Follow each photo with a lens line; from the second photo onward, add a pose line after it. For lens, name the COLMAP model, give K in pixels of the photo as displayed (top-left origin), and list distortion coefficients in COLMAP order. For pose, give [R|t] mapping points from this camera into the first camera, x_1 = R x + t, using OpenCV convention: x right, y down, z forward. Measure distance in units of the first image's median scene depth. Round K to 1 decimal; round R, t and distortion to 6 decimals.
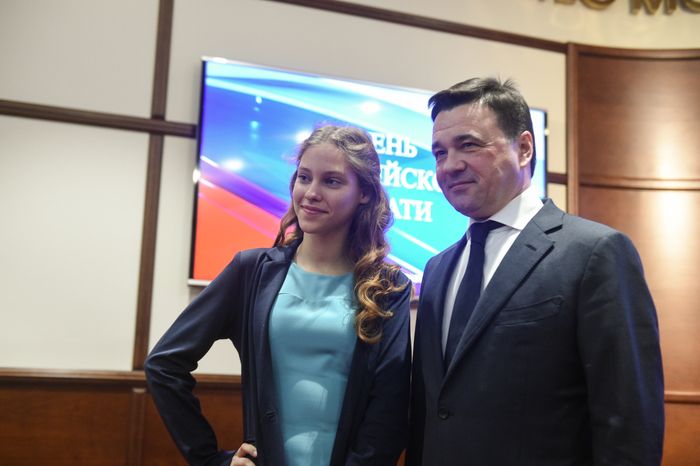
lens RADIAL K [[920.0, 0, 391.0], [0, 920.0, 234.9], [0, 0, 1]] dist [0.032978, 0.000000]
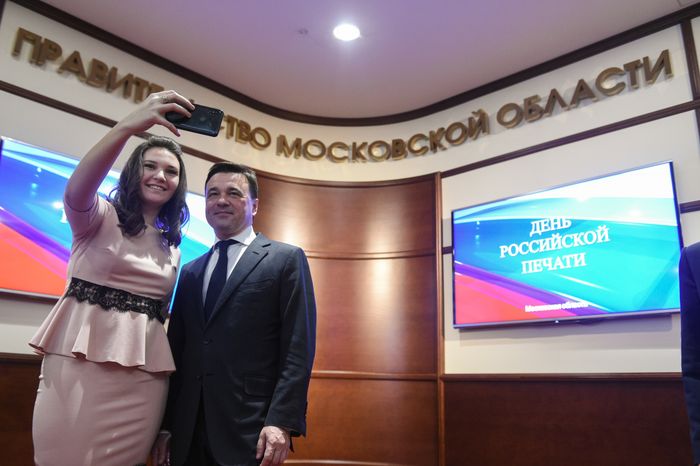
lens RADIAL K [[567.6, 0, 345.7], [0, 567.6, 234.0], [0, 0, 1]] dist [-0.018573, -0.010297]
pose [[0.911703, 0.104803, 0.397258, -0.042398], [-0.066161, 0.991749, -0.109800, 0.026301], [-0.405488, 0.073822, 0.911115, -0.037284]]
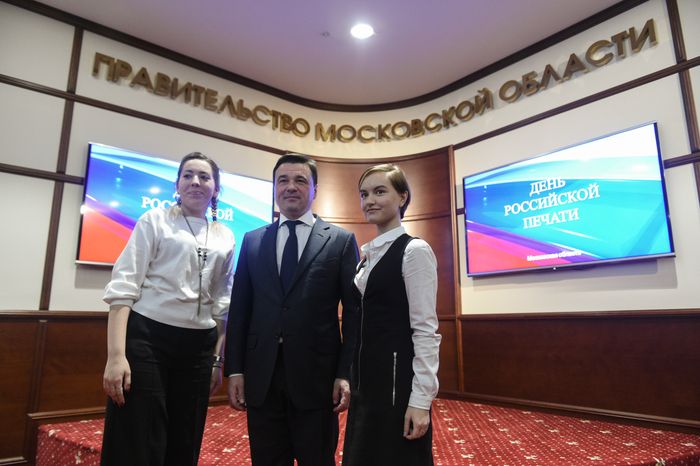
lens RADIAL K [[462.4, 0, 348.4], [0, 462.4, 232.9], [0, 0, 1]] dist [-0.006984, -0.004362]
pose [[0.951705, 0.028663, 0.305672, 0.014546], [-0.019268, 0.999246, -0.033709, 0.012367], [-0.306408, 0.026191, 0.951540, -0.042486]]
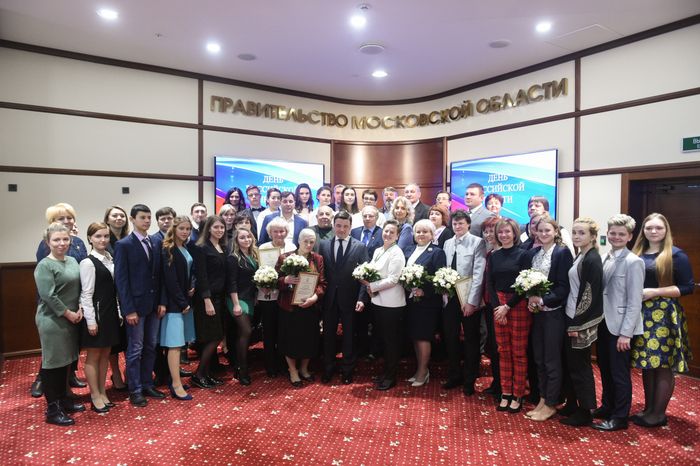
lens RADIAL K [[462.4, 0, 347.6], [0, 462.4, 230.1], [0, 0, 1]] dist [-0.006984, -0.004362]
pose [[0.978947, -0.029913, 0.201911, -0.086816], [-0.008324, 0.982530, 0.185919, -0.238231], [-0.203945, -0.183685, 0.961596, -0.638637]]
